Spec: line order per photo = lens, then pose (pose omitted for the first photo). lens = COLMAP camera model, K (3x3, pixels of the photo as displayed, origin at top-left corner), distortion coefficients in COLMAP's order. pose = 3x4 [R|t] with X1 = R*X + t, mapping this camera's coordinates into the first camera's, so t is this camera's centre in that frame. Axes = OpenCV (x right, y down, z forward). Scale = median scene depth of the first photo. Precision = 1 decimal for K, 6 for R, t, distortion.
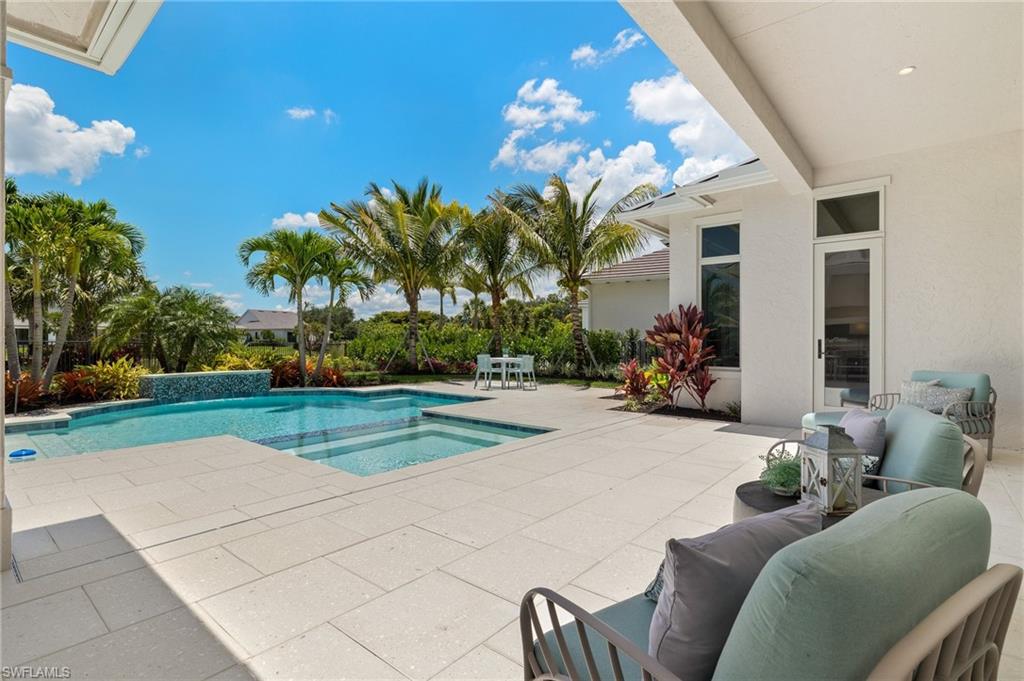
lens RADIAL K [[486.0, 0, 512.0], [0, 486.0, 340.5], [0, 0, 1]] dist [-0.000907, 0.000406]
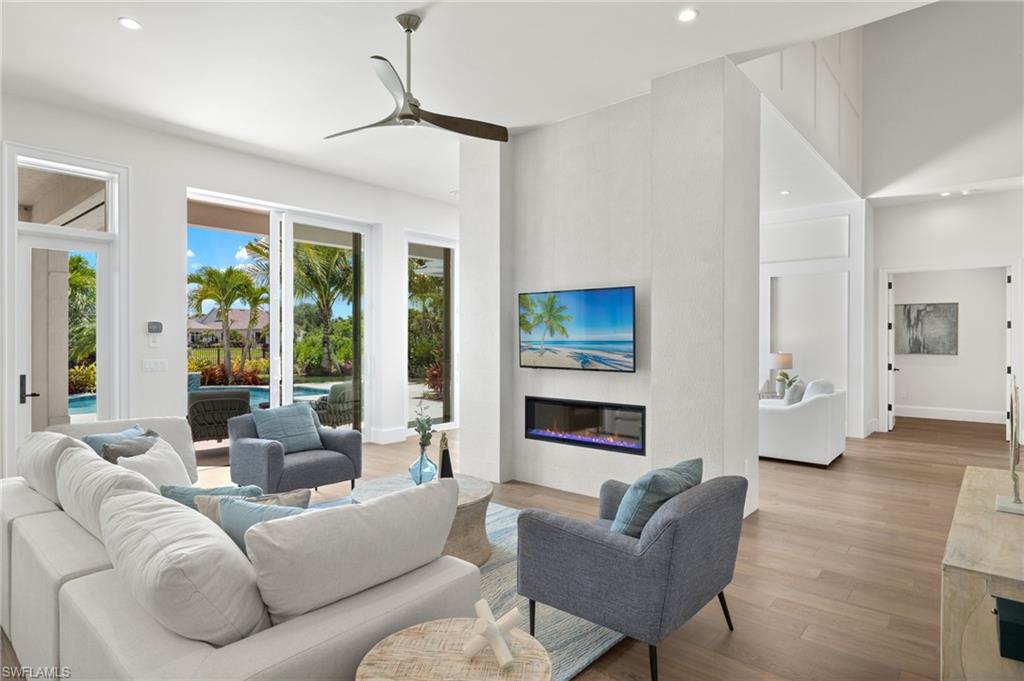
lens RADIAL K [[554.4, 0, 512.0], [0, 554.4, 340.5], [0, 0, 1]] dist [-0.001365, -0.001332]
pose [[0.999947, -0.001560, -0.010155, 0.339374], [0.001573, 0.999998, 0.001300, -0.024736], [0.010153, -0.001316, 0.999948, -0.465832]]
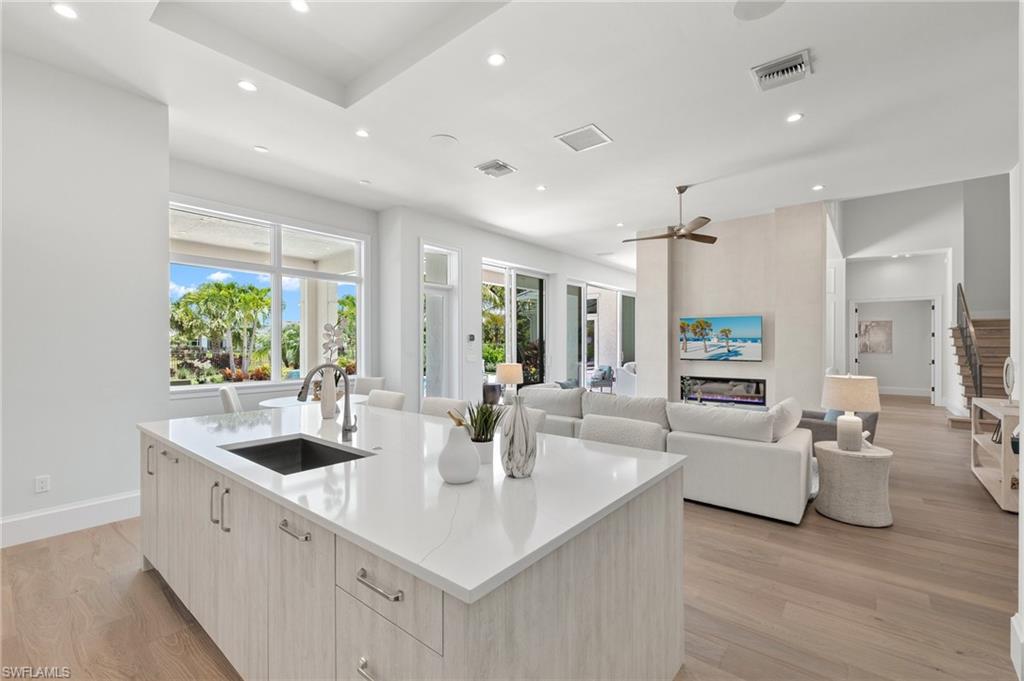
lens RADIAL K [[433.0, 0, 512.0], [0, 433.0, 340.5], [0, 0, 1]] dist [0.001425, 0.000261]
pose [[0.999898, -0.003100, 0.013907, 0.114088], [0.003238, 0.999945, -0.009940, -0.024654], [-0.013876, 0.009984, 0.999854, -0.622480]]
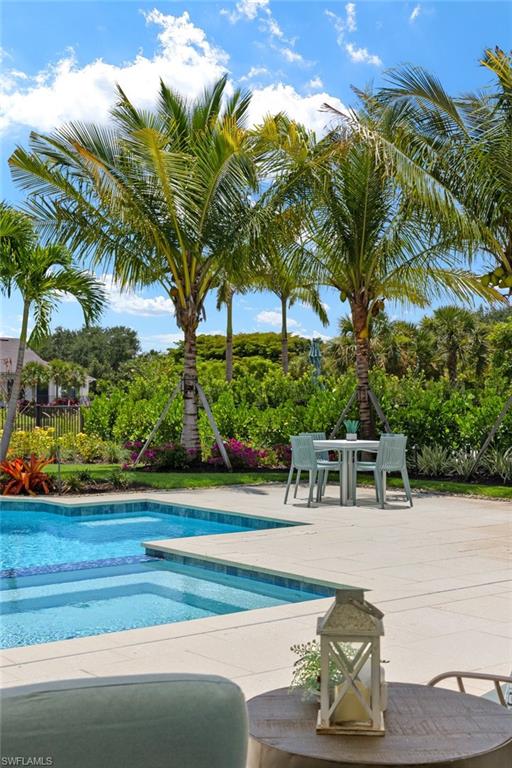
lens RADIAL K [[1052.0, 0, 256.0], [0, 1052.0, 384.0], [0, 0, 1]] dist [0.003399, -0.010579]
pose [[0.978557, -0.005697, -0.205899, 0.101502], [0.003700, 0.999942, -0.010082, -0.009355], [0.205944, 0.009104, 0.978521, -0.043296]]
